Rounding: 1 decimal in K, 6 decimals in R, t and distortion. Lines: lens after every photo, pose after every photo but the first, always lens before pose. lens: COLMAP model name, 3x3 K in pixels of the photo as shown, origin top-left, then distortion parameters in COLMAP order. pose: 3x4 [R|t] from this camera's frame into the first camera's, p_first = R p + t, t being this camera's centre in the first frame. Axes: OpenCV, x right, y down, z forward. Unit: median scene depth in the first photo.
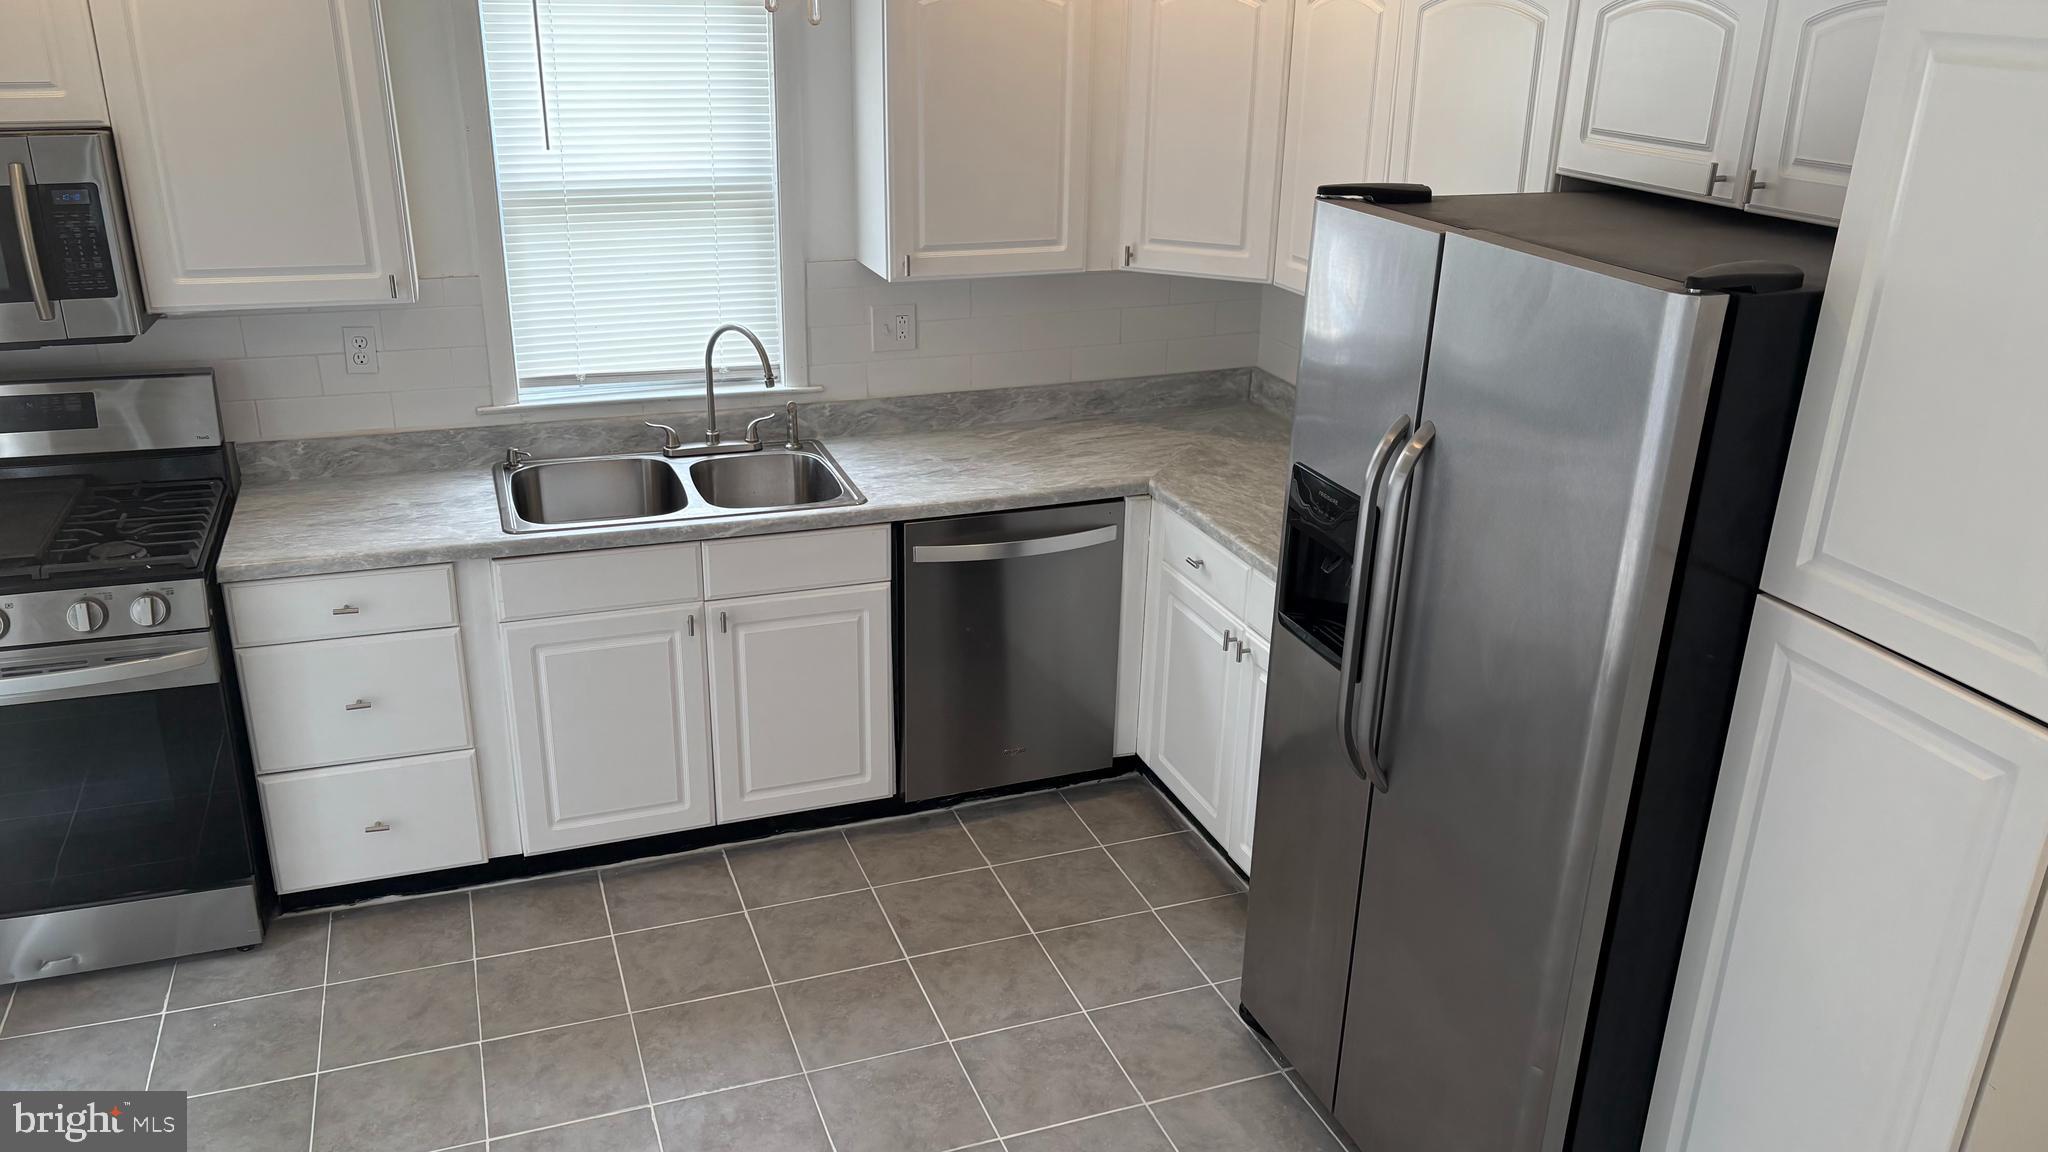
lens RADIAL K [[1539.9, 0, 1024.0], [0, 1539.9, 576.0], [0, 0, 1]] dist [0.007940, -0.000259]
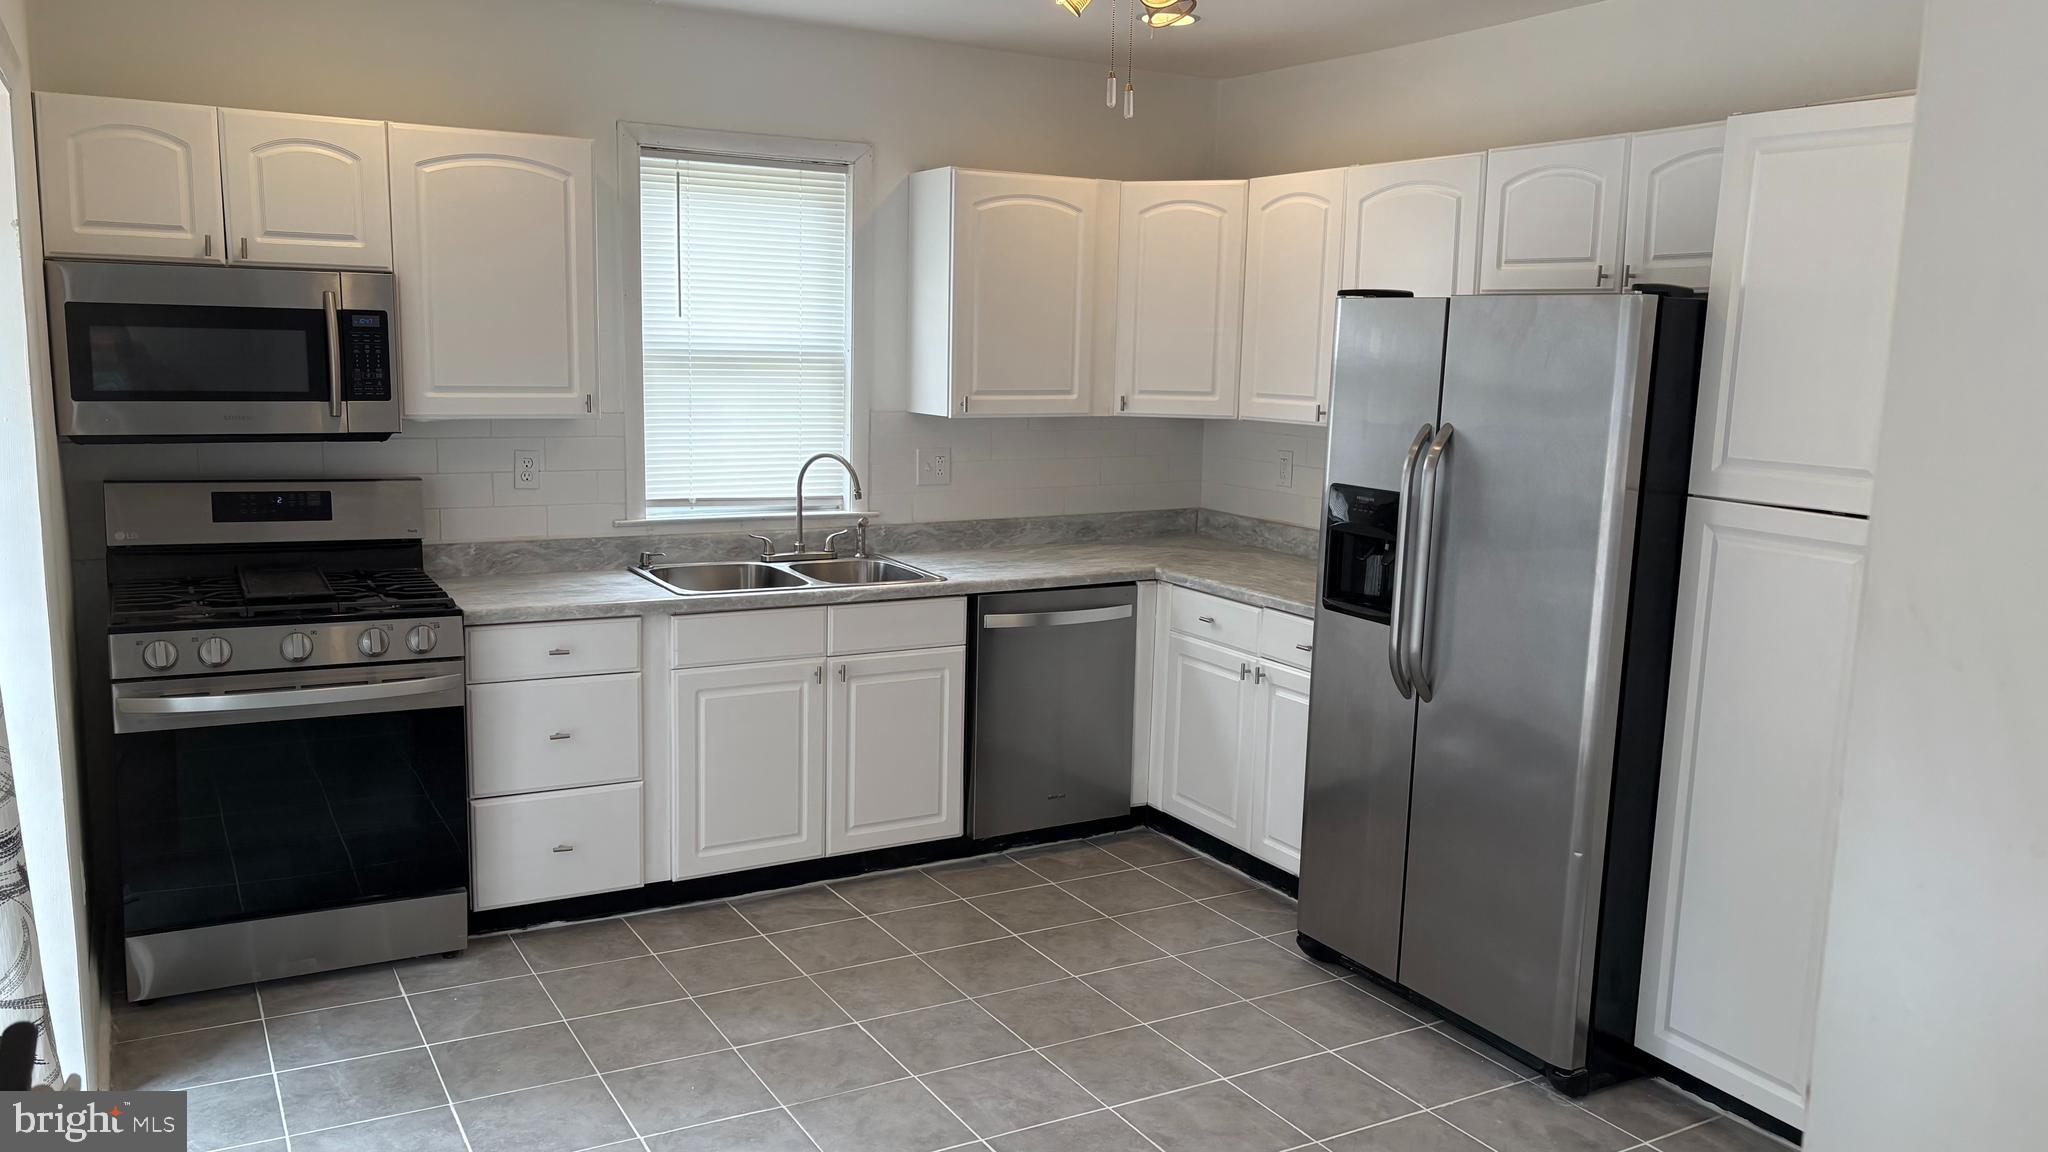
lens RADIAL K [[1564.0, 0, 993.4], [0, 1564.0, 570.3], [0, 0, 1]] dist [0.051507, -0.001932]
pose [[0.988066, -0.020499, 0.152660, -0.258046], [0.053384, 0.975249, -0.214569, 0.217706], [-0.144483, 0.220158, 0.964705, -0.234941]]
